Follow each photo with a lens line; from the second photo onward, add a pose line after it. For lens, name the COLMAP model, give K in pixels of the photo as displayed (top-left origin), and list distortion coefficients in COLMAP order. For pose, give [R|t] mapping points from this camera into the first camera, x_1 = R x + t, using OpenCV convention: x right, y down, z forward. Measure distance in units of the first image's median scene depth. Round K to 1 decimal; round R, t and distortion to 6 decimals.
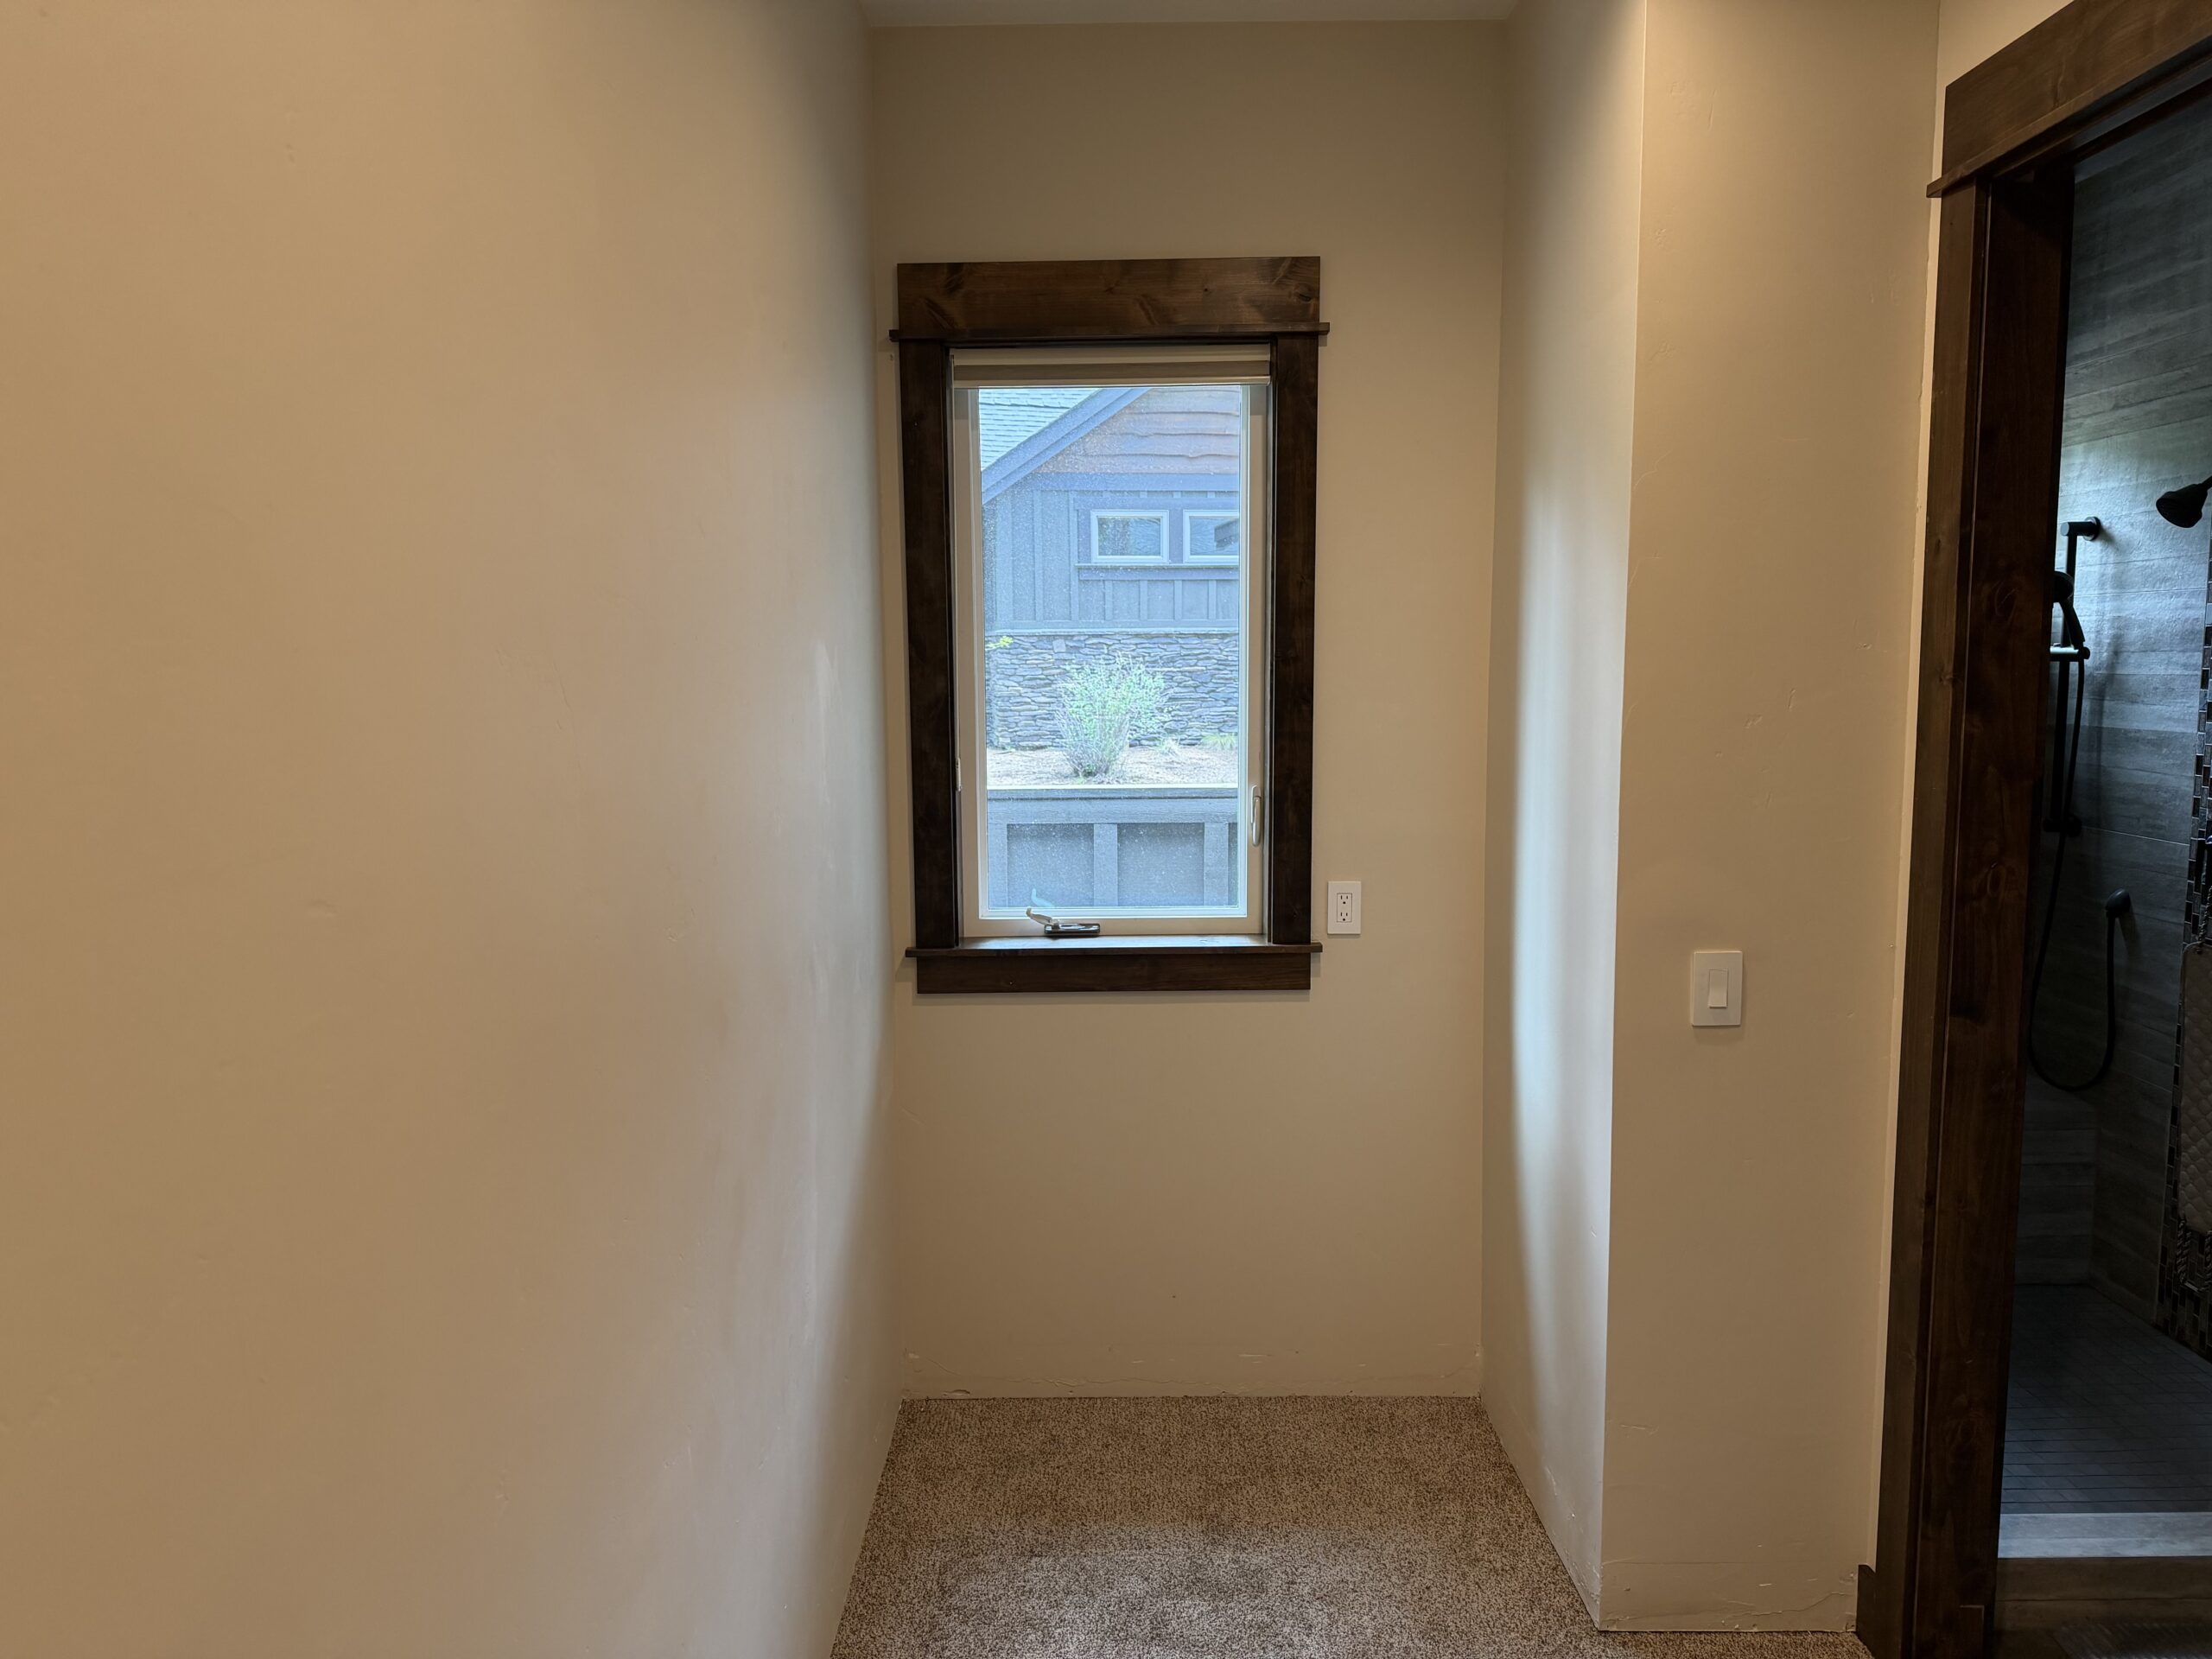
lens RADIAL K [[1531.6, 0, 1087.9], [0, 1531.6, 820.6], [0, 0, 1]] dist [0.027117, -0.031196]
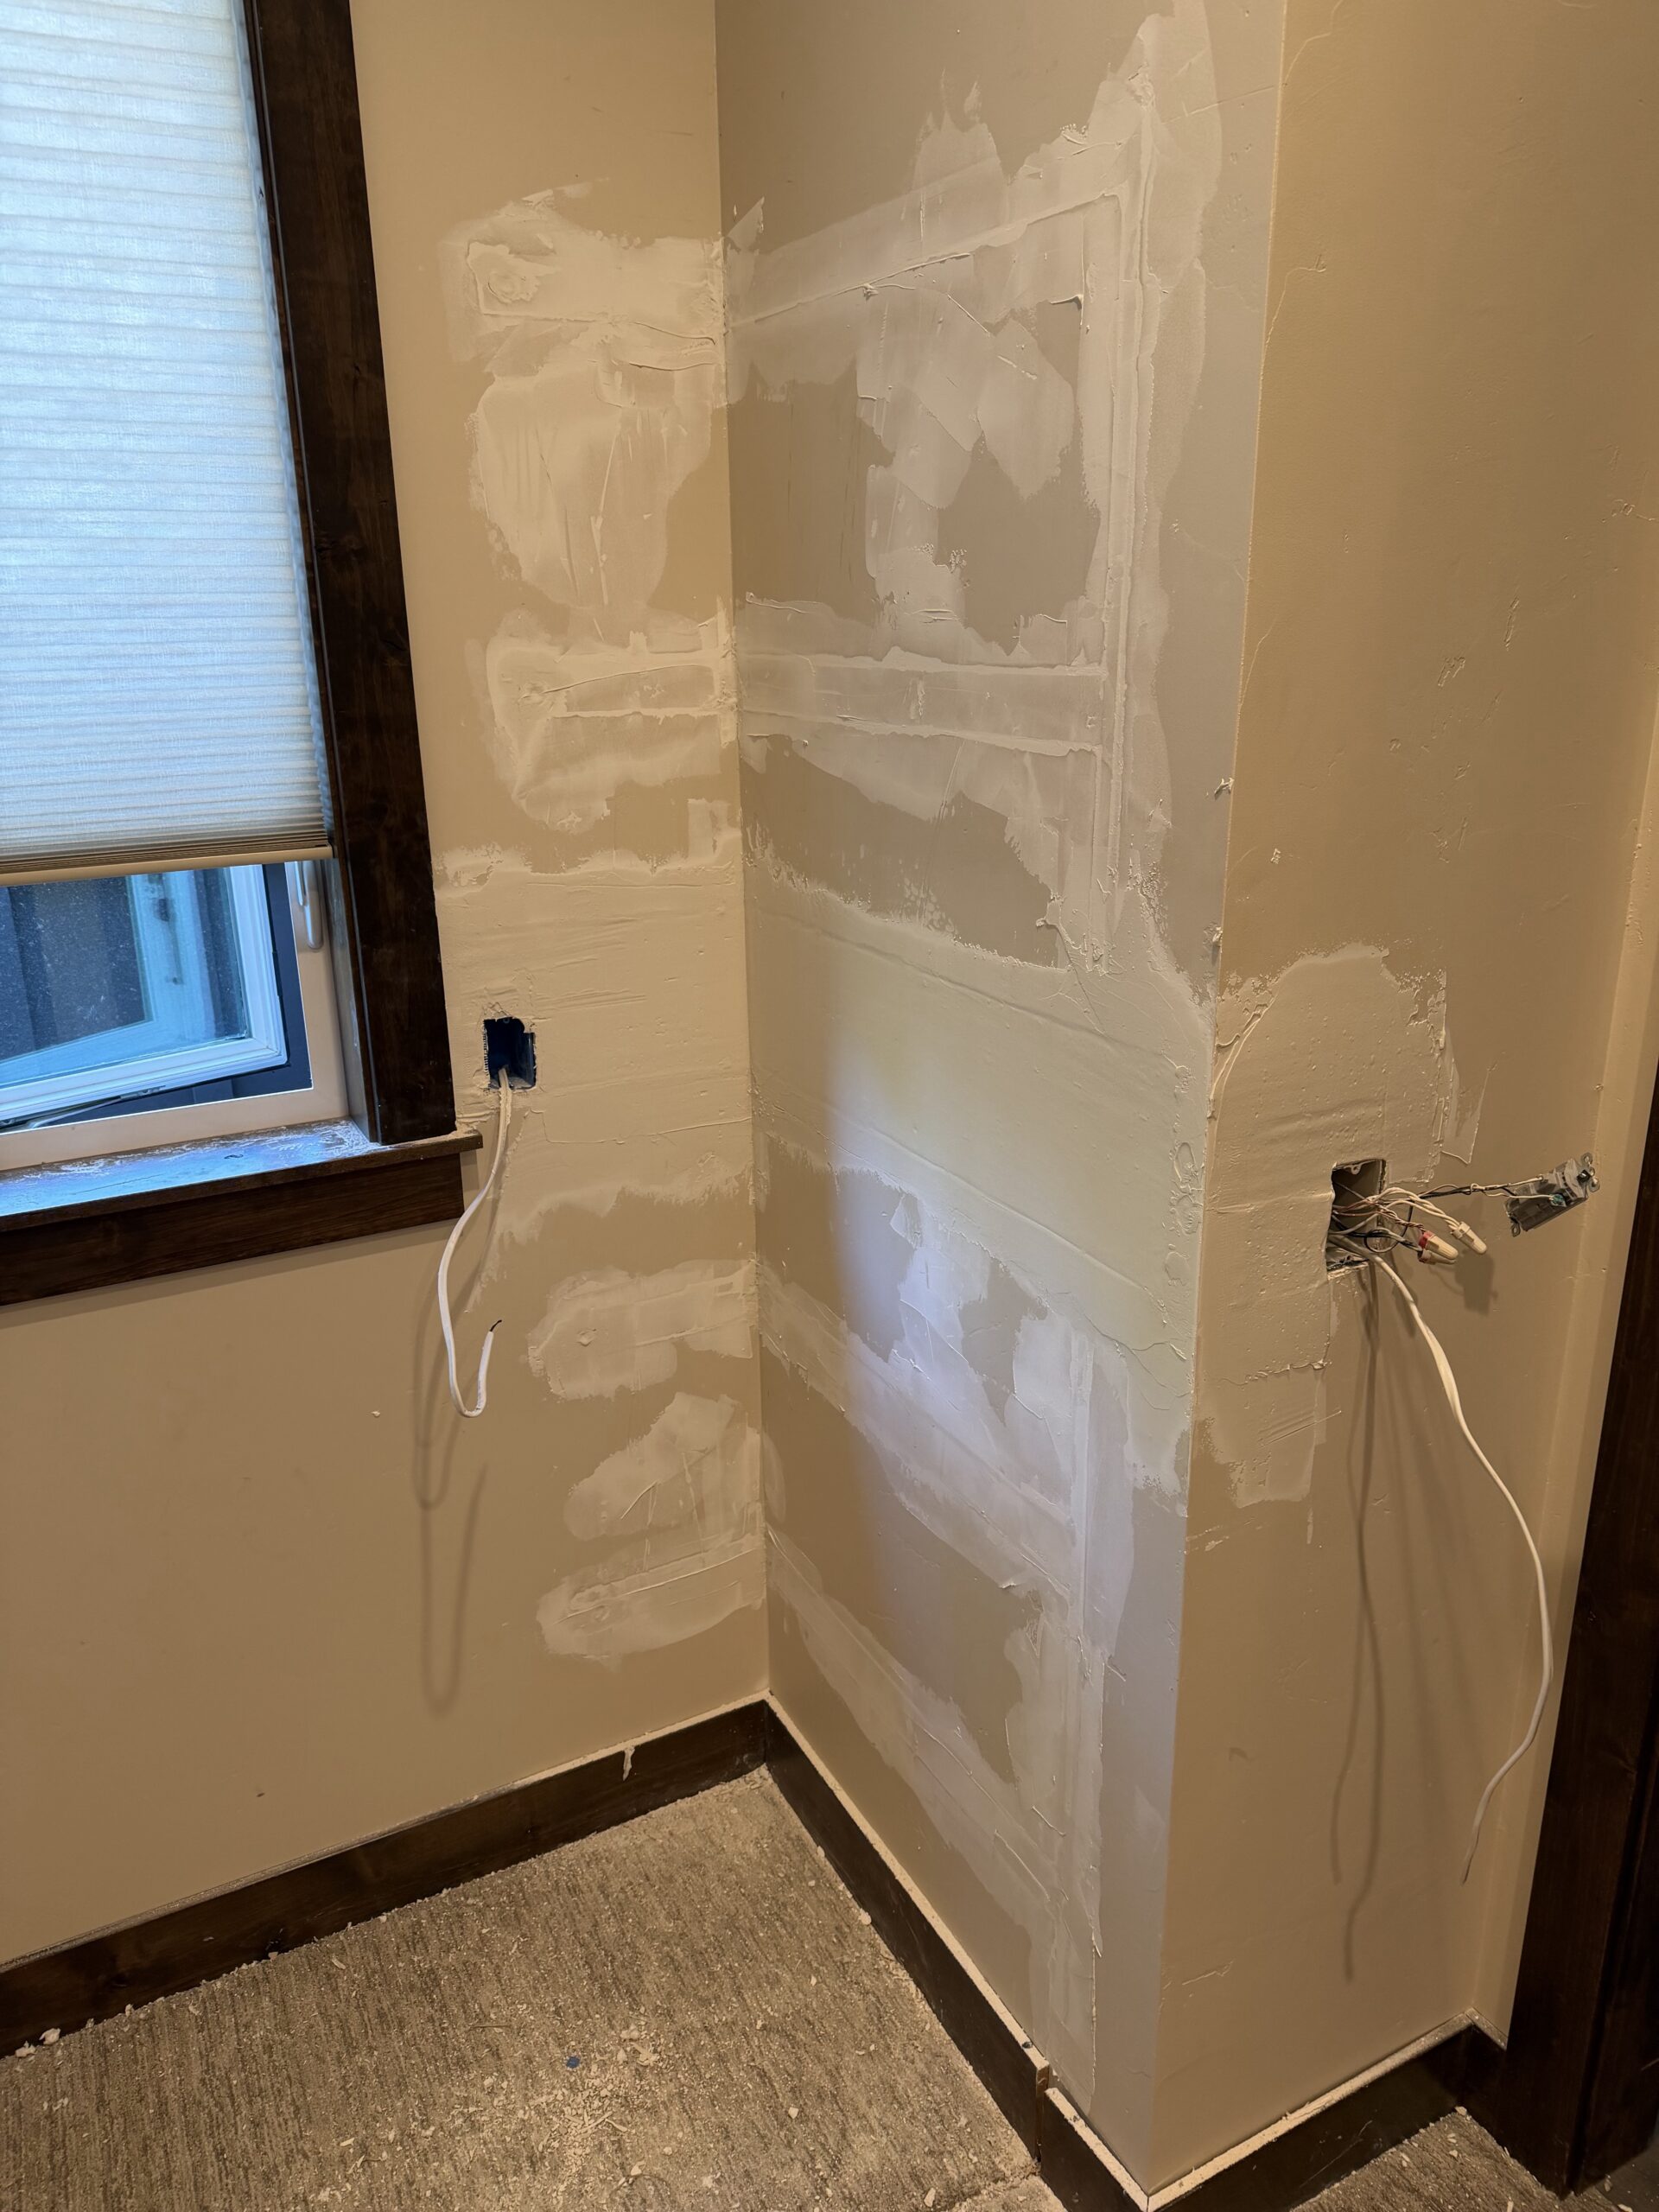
lens RADIAL K [[1531.6, 0, 828.2], [0, 1531.6, 1102.3], [0, 0, 1]] dist [0.027117, -0.031196]
pose [[0.882980, -0.147918, 0.445495, 0.026754], [0.055490, 0.975291, 0.213843, -0.034522], [-0.466118, -0.164099, 0.869371, 0.491331]]
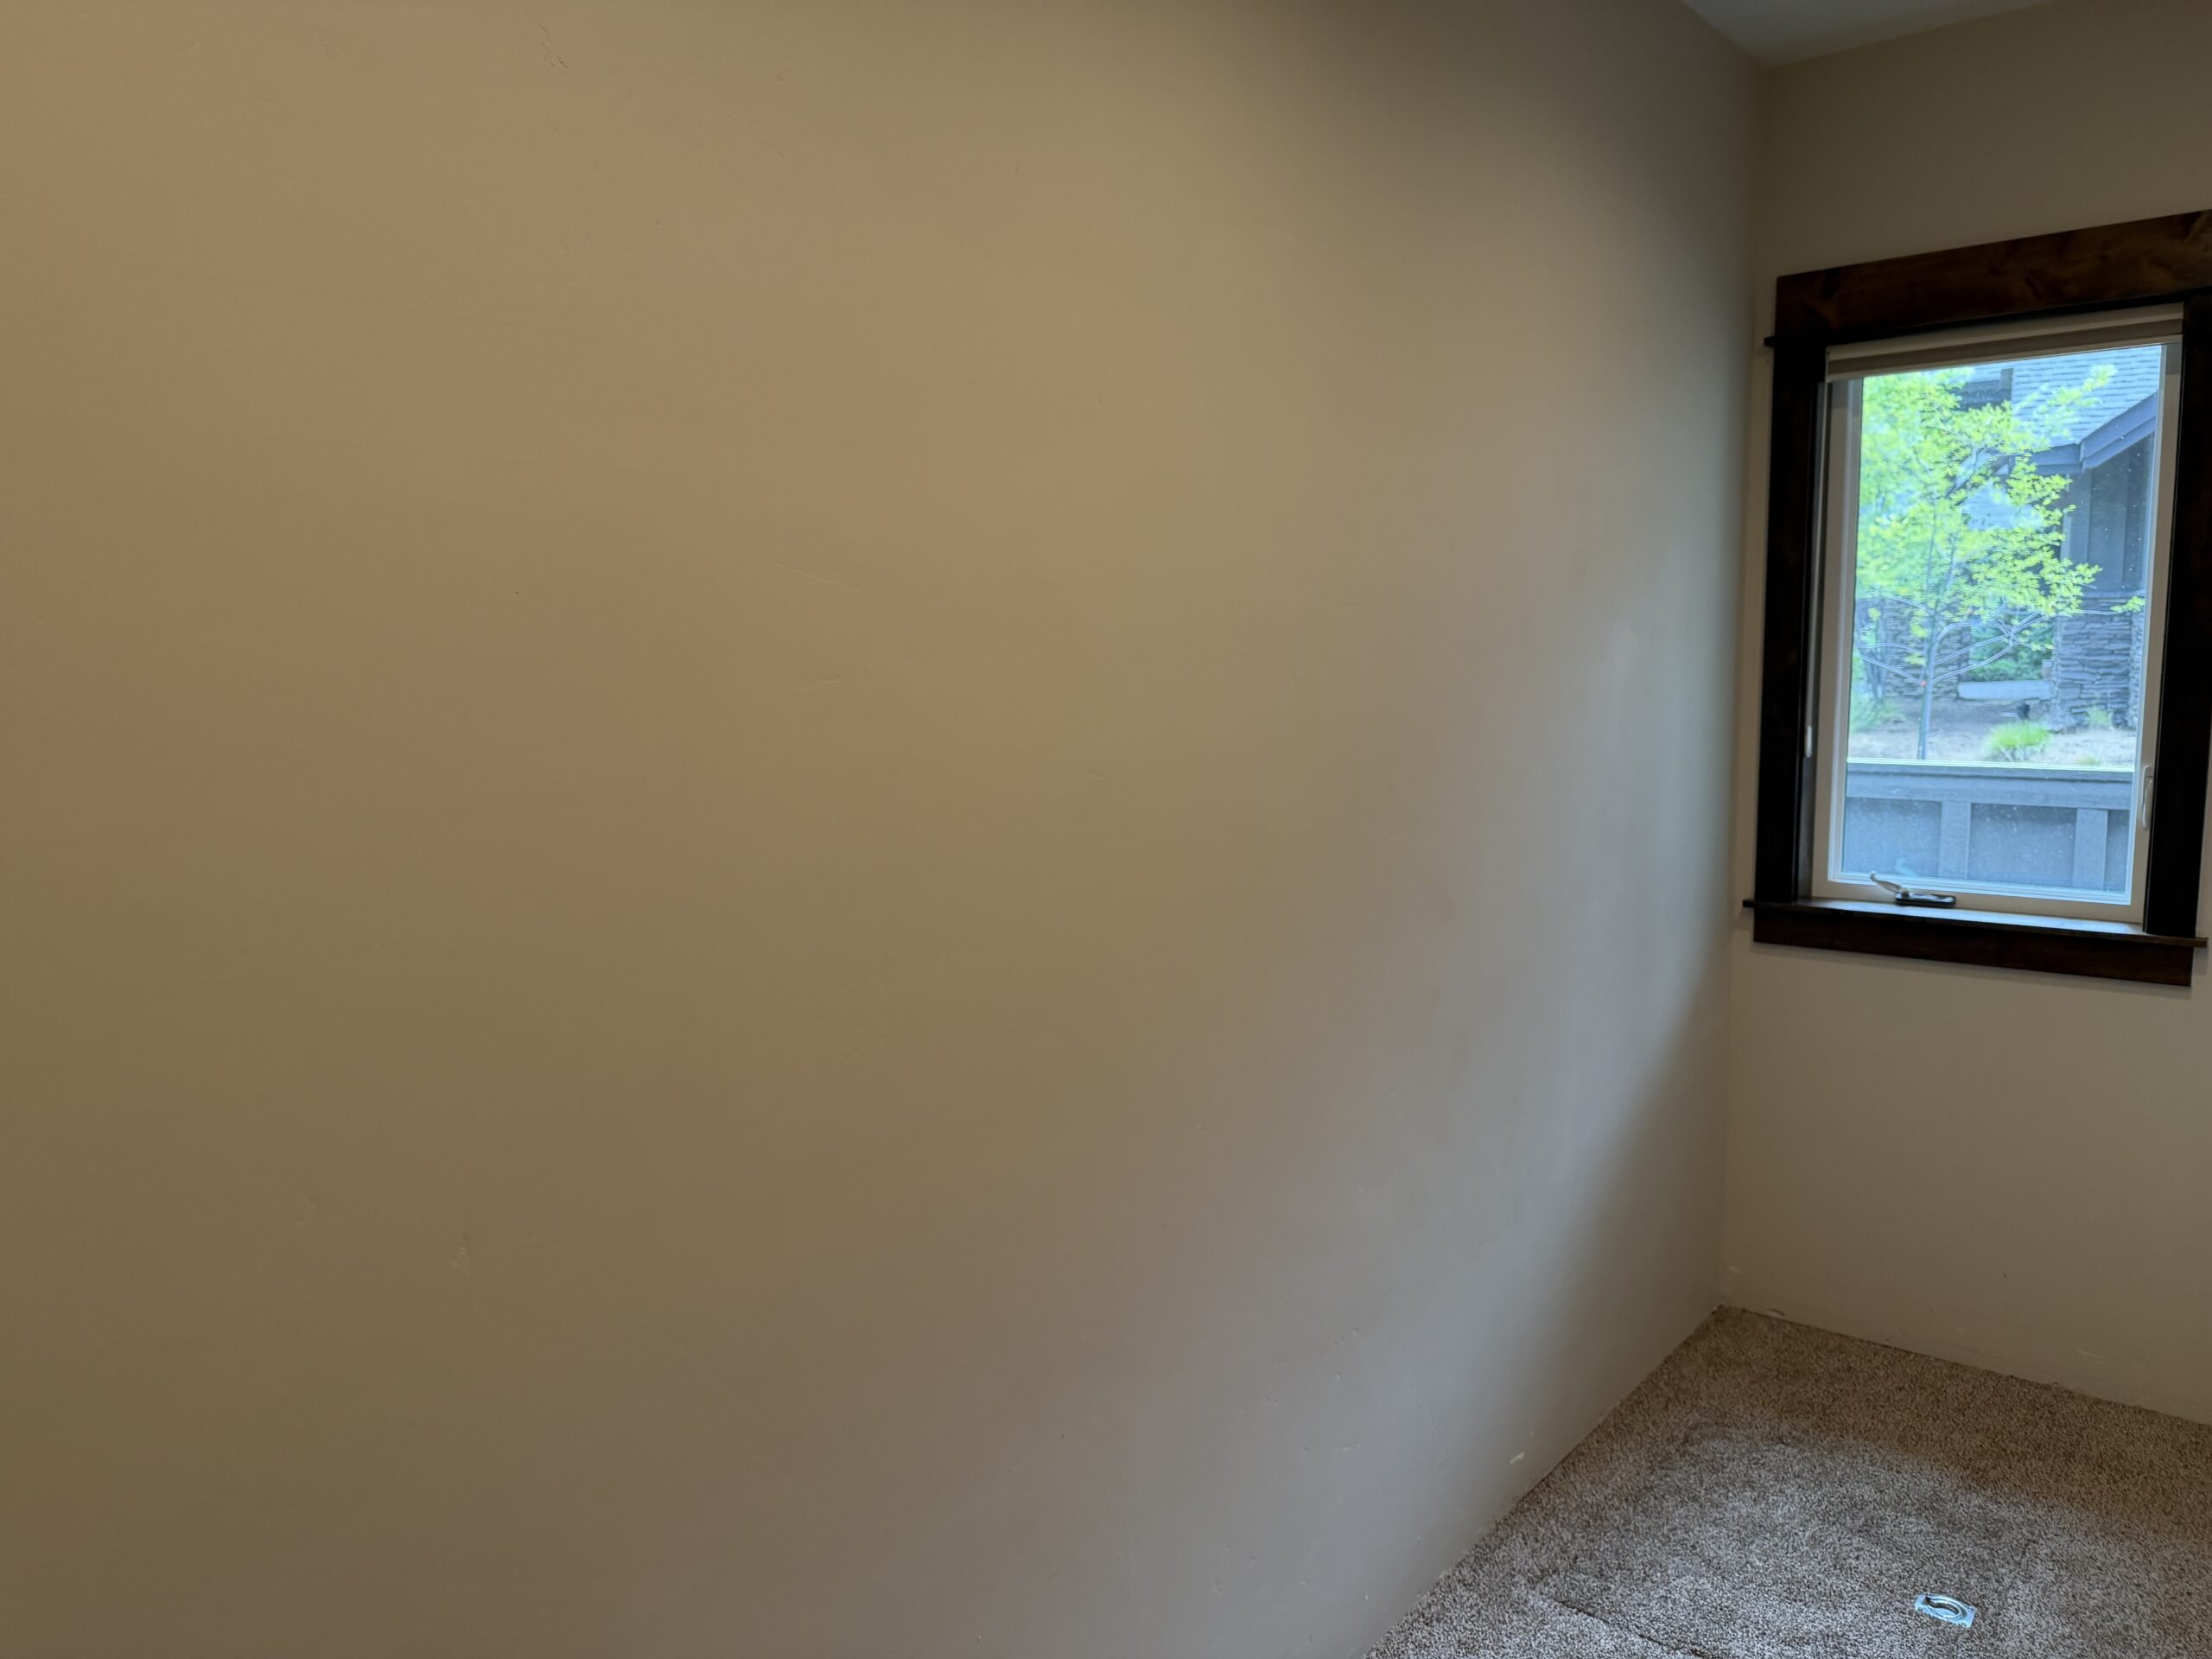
lens RADIAL K [[1531.6, 0, 1108.3], [0, 1531.6, 817.4], [0, 0, 1]] dist [0.027117, -0.031196]
pose [[0.779555, 0.067222, -0.622716, 0.209913], [-0.055944, 0.997723, 0.037671, 0.008539], [0.623831, 0.005471, 0.781540, -0.152216]]
